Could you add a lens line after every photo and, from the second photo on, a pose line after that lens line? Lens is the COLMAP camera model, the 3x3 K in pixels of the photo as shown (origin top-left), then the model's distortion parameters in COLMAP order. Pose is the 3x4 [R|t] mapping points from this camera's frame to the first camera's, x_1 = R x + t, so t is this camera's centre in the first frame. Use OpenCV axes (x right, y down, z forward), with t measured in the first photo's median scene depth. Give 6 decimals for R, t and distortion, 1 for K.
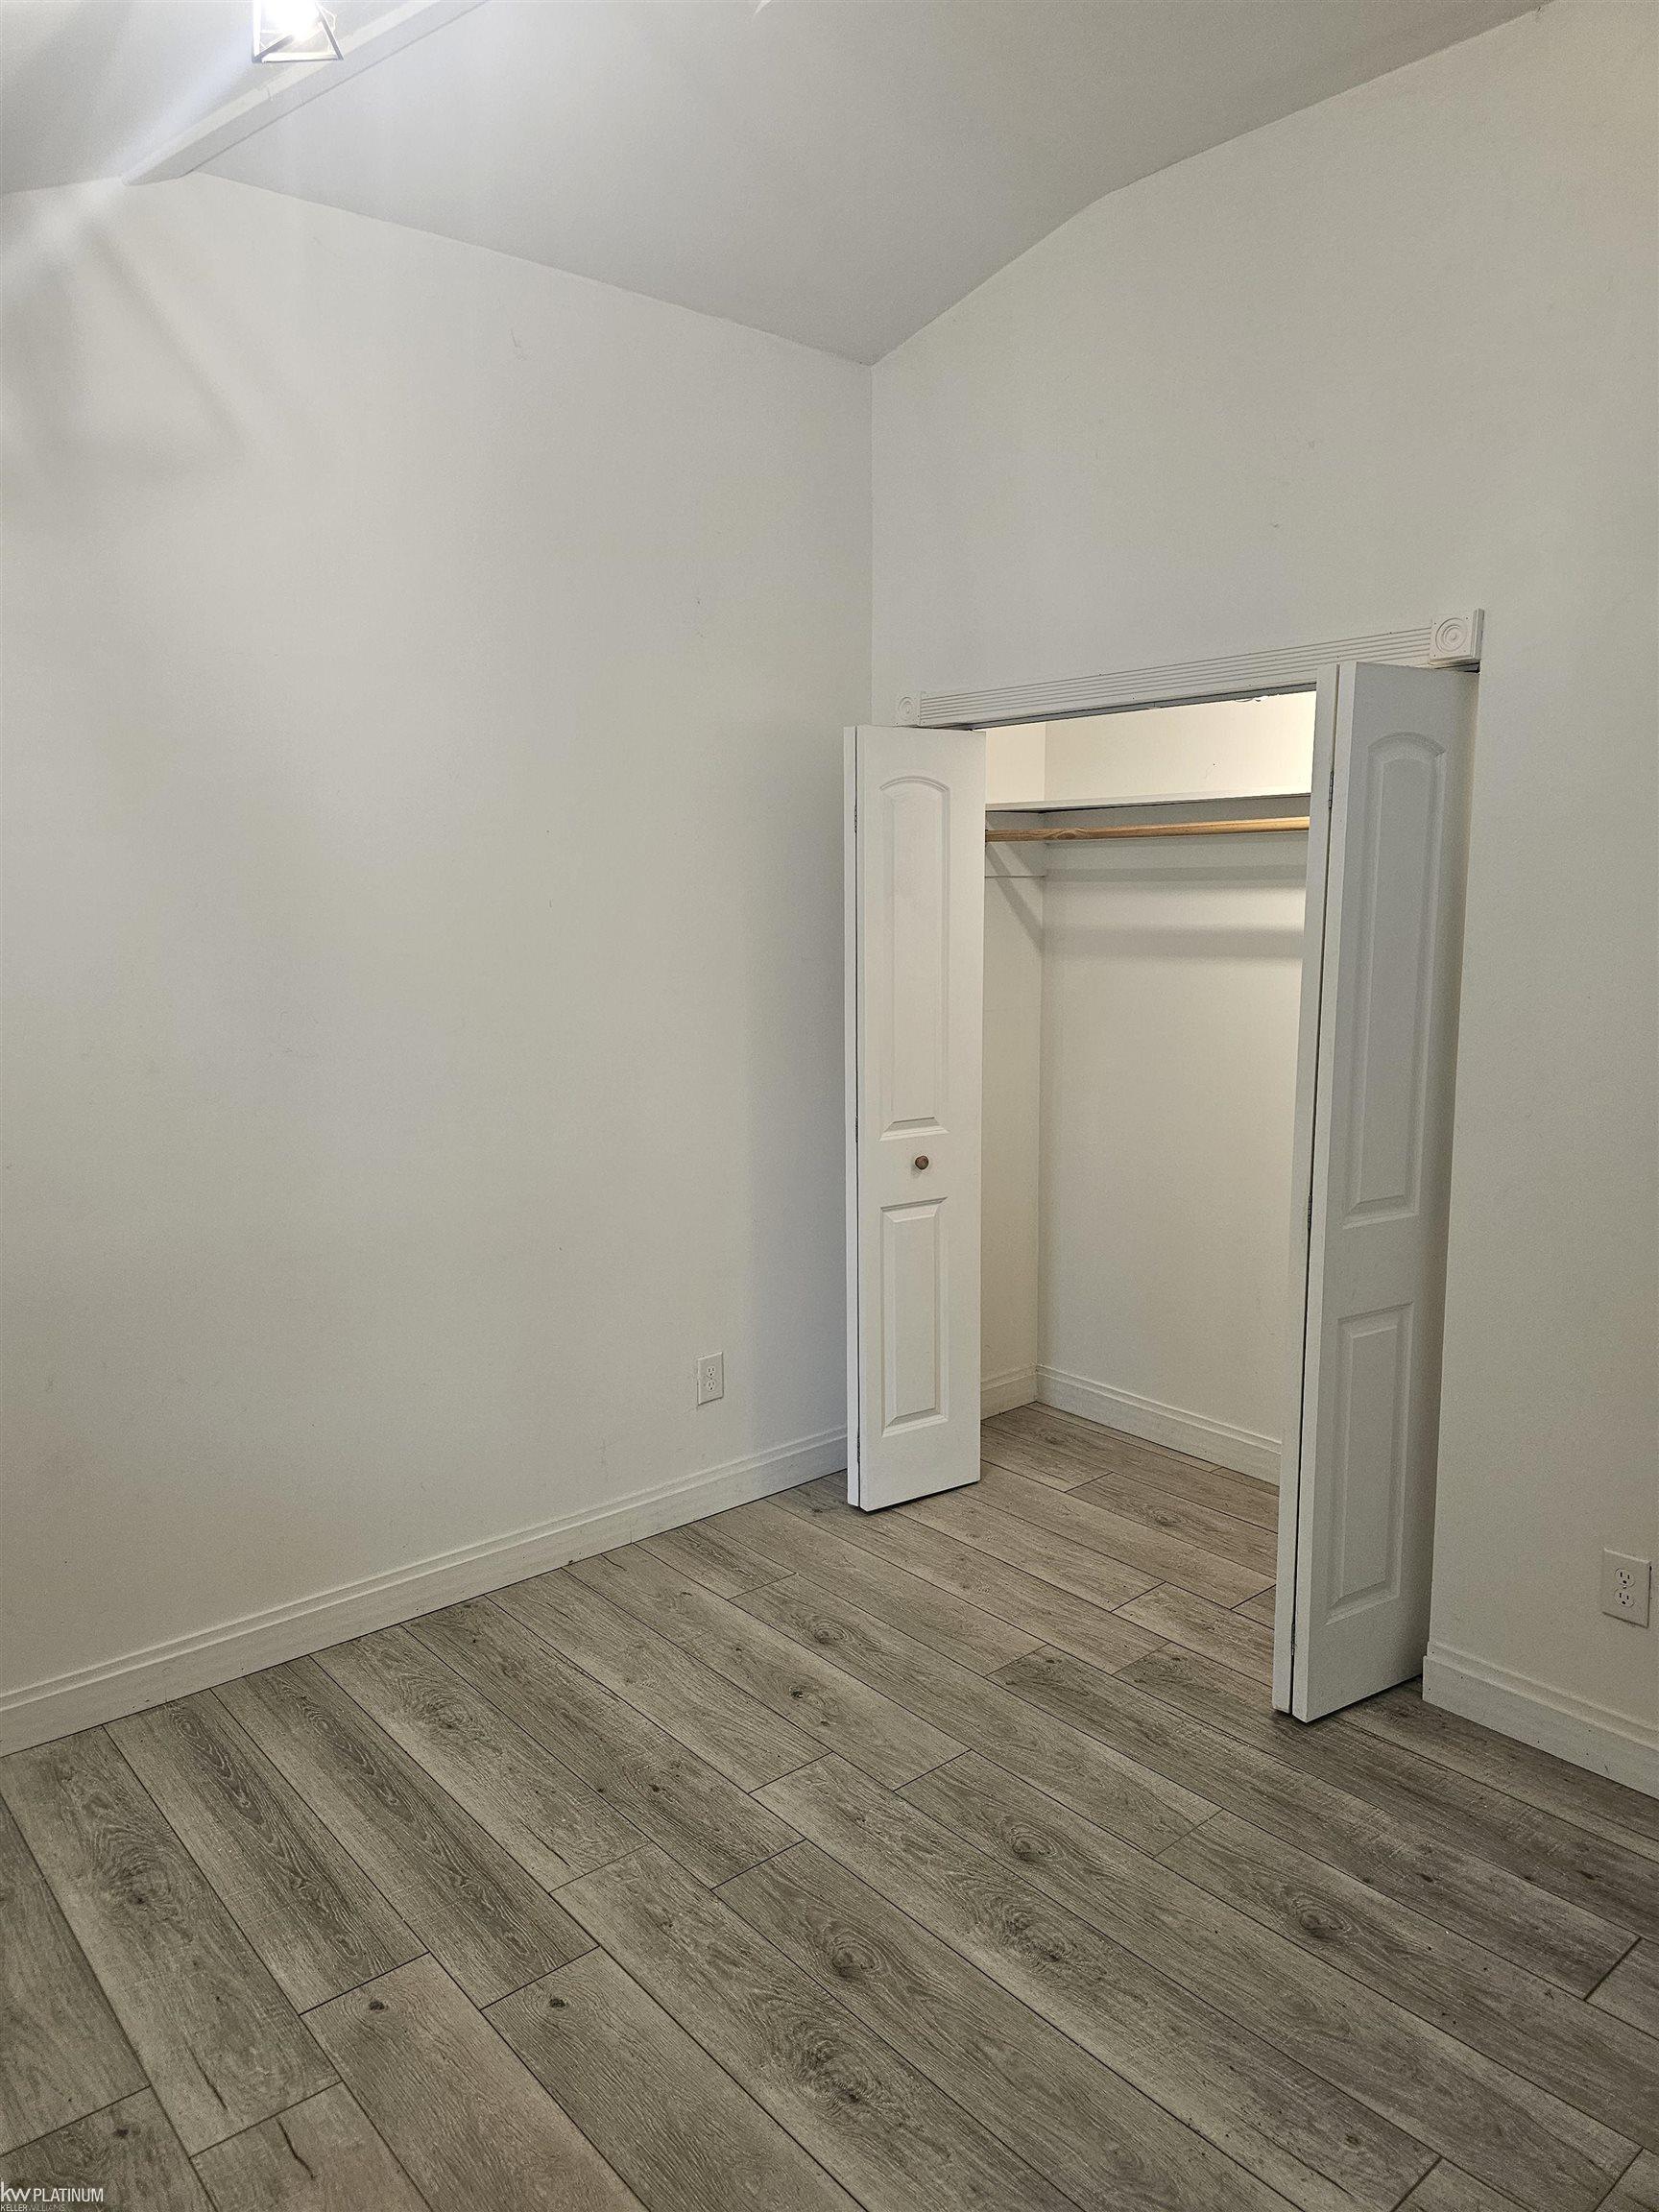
lens RADIAL K [[1496.5, 0, 826.9], [0, 1496.5, 1093.5], [0, 0, 1]] dist [0.049070, -0.041547]
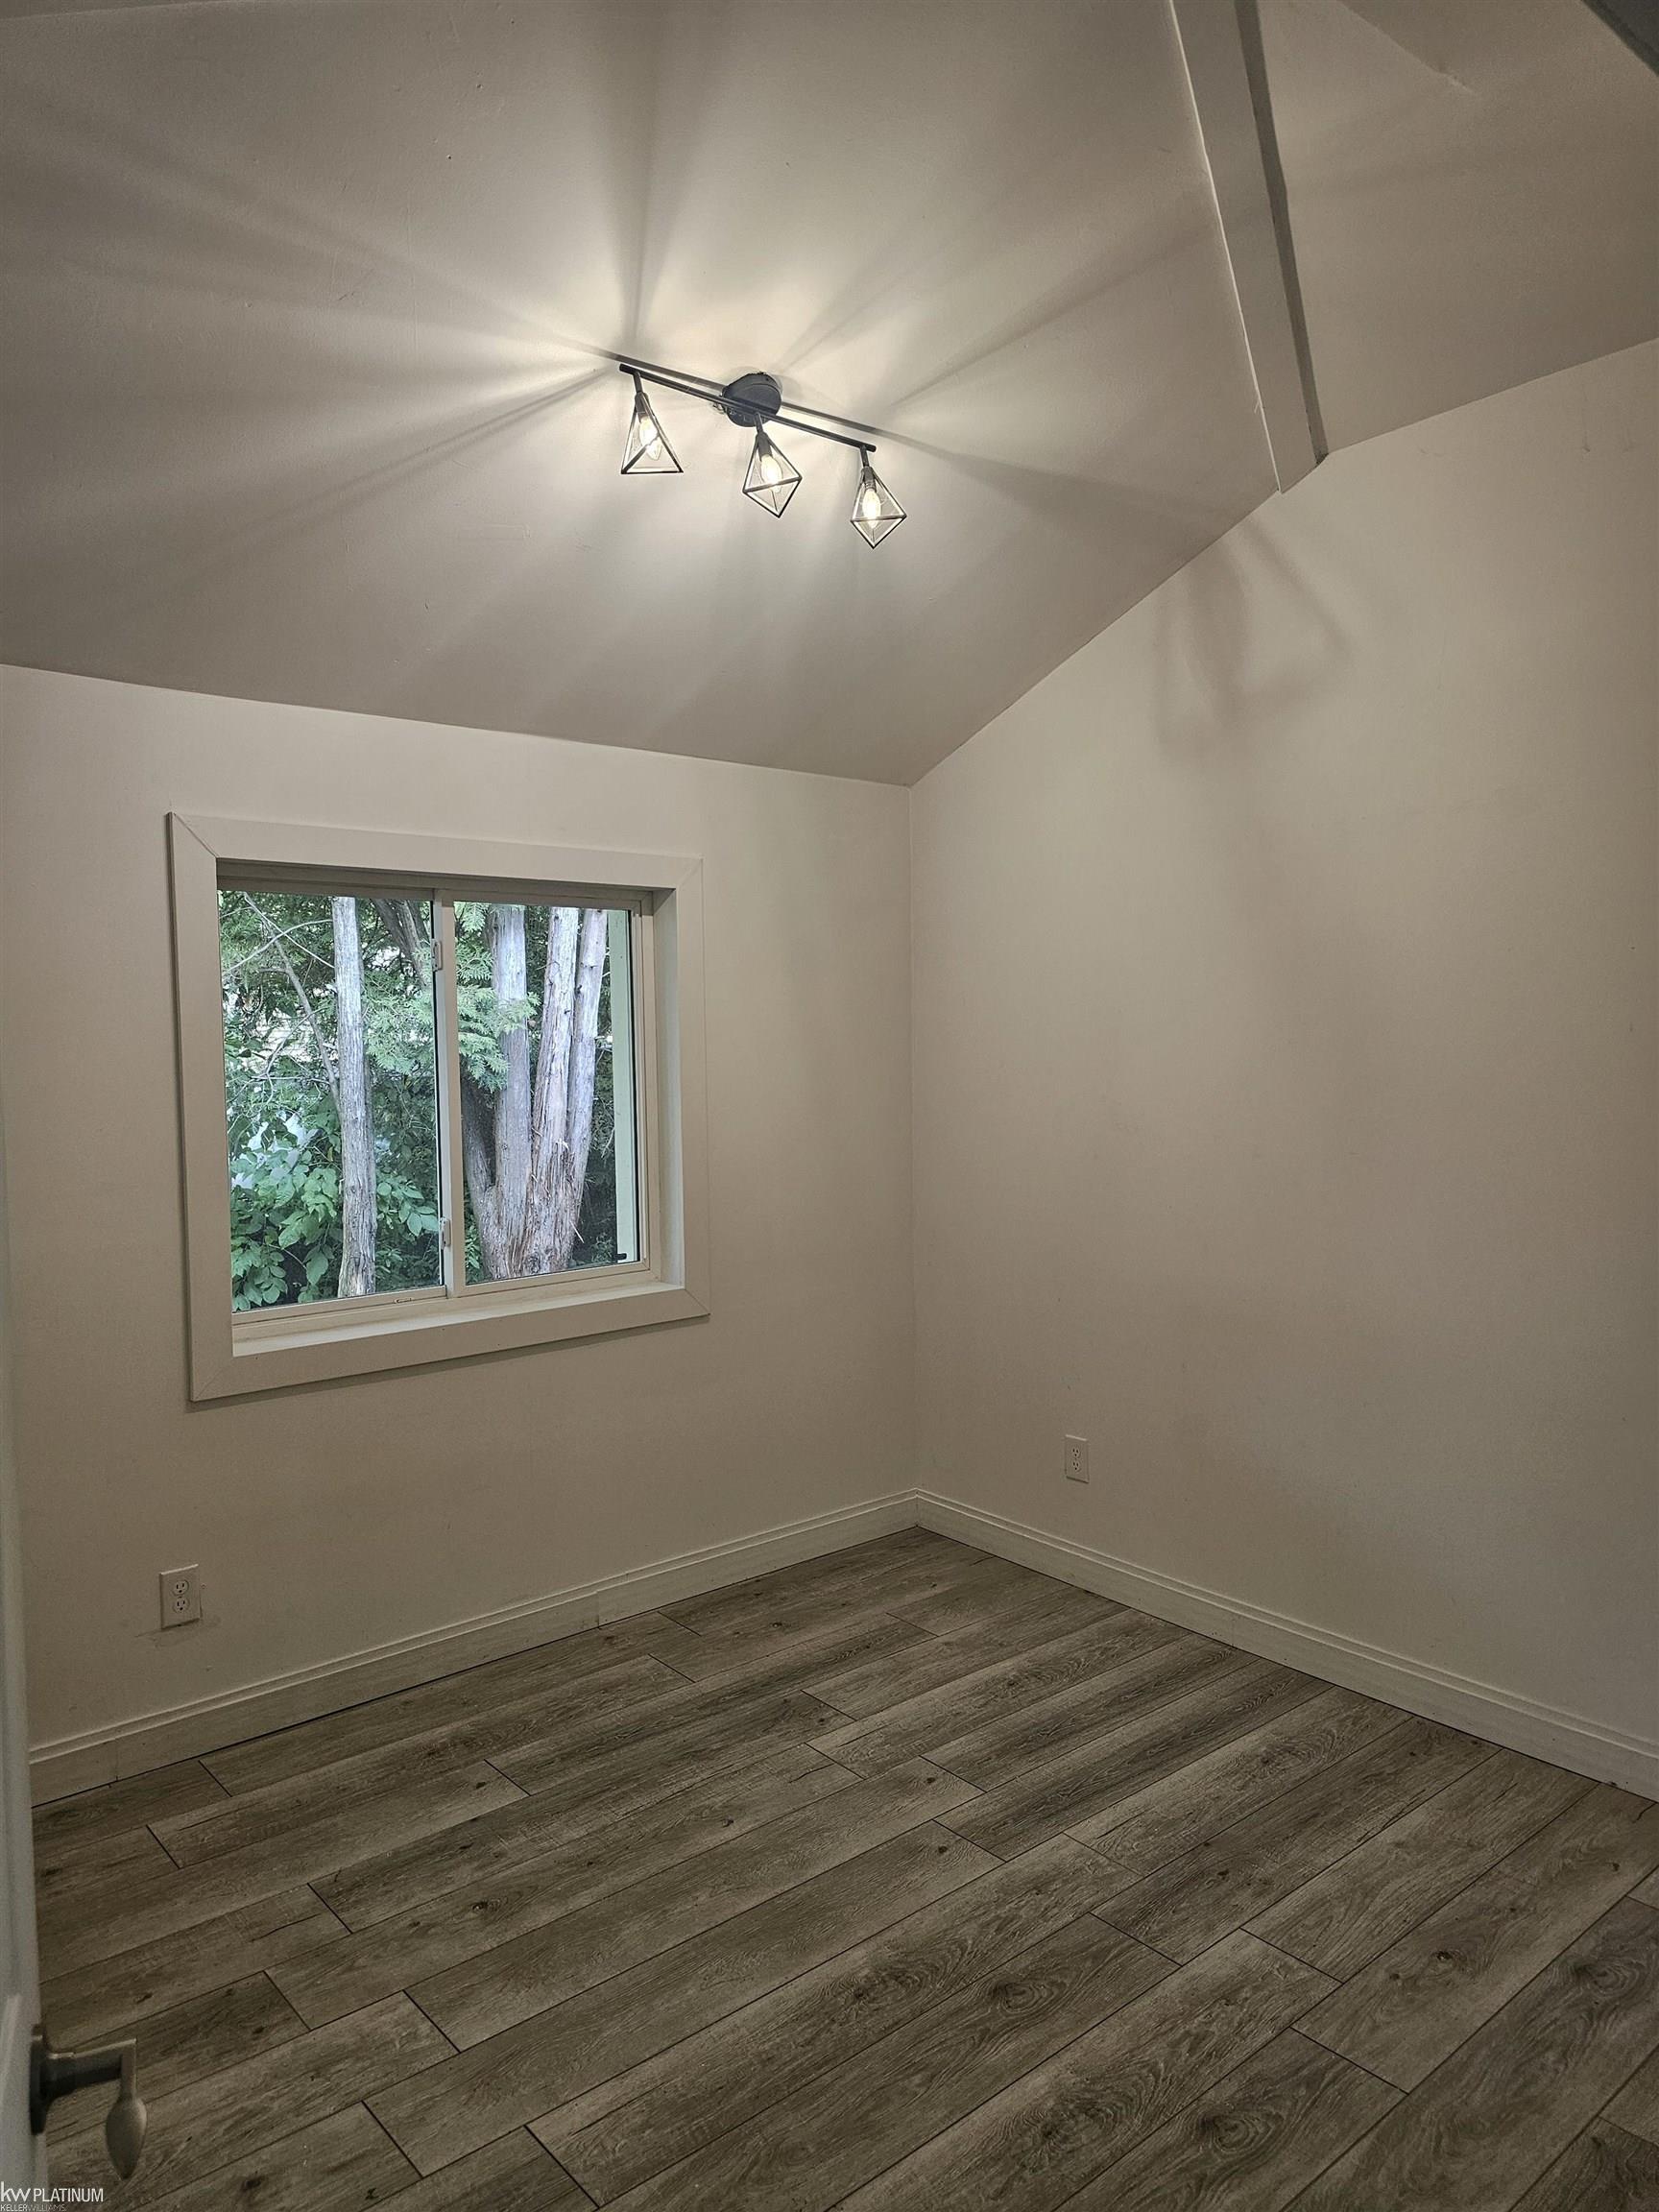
lens RADIAL K [[1496.5, 0, 821.7], [0, 1496.5, 1109.1], [0, 0, 1]] dist [0.049070, -0.041547]
pose [[0.002495, 0.063404, -0.997985, 0.890683], [-0.131965, 0.989281, 0.062521, -0.089311], [0.991251, 0.131543, 0.010836, 0.642857]]
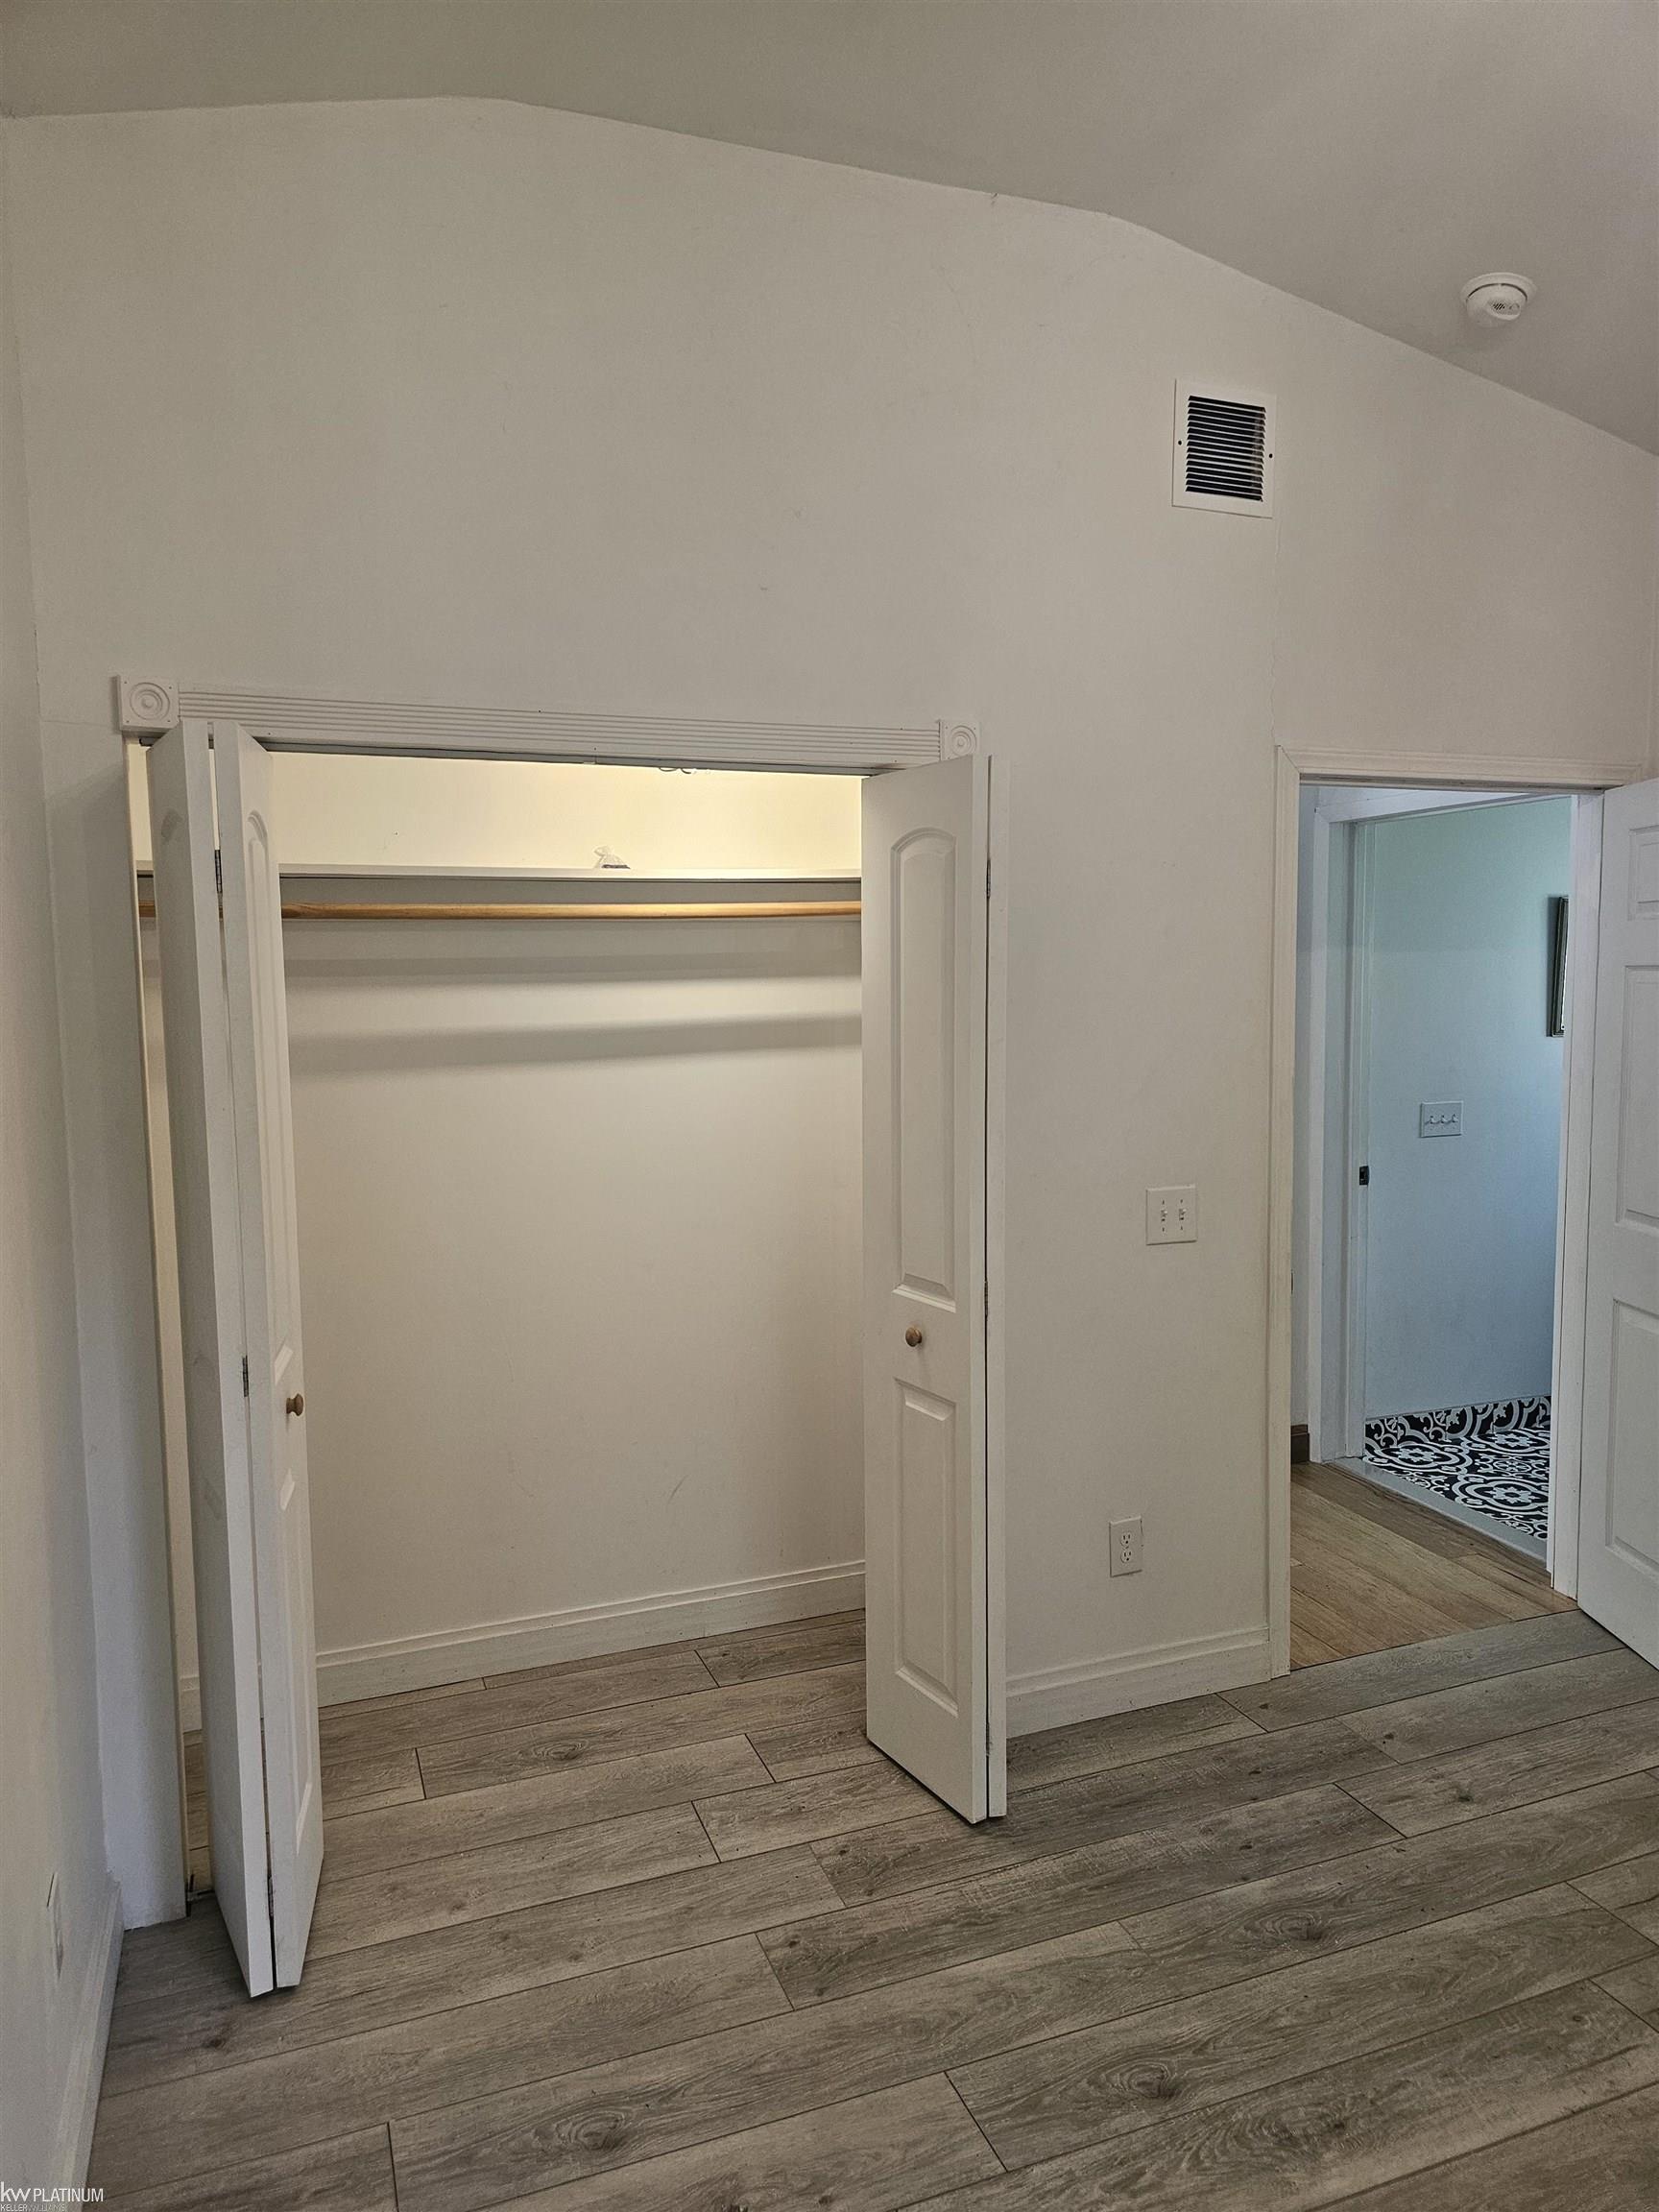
lens RADIAL K [[1496.5, 0, 832.6], [0, 1496.5, 1096.5], [0, 0, 1]] dist [0.049070, -0.041547]
pose [[0.335303, -0.080078, 0.938701, -0.643597], [0.146270, 0.988724, 0.032097, -0.100949], [-0.930686, 0.126542, 0.343235, 0.749491]]
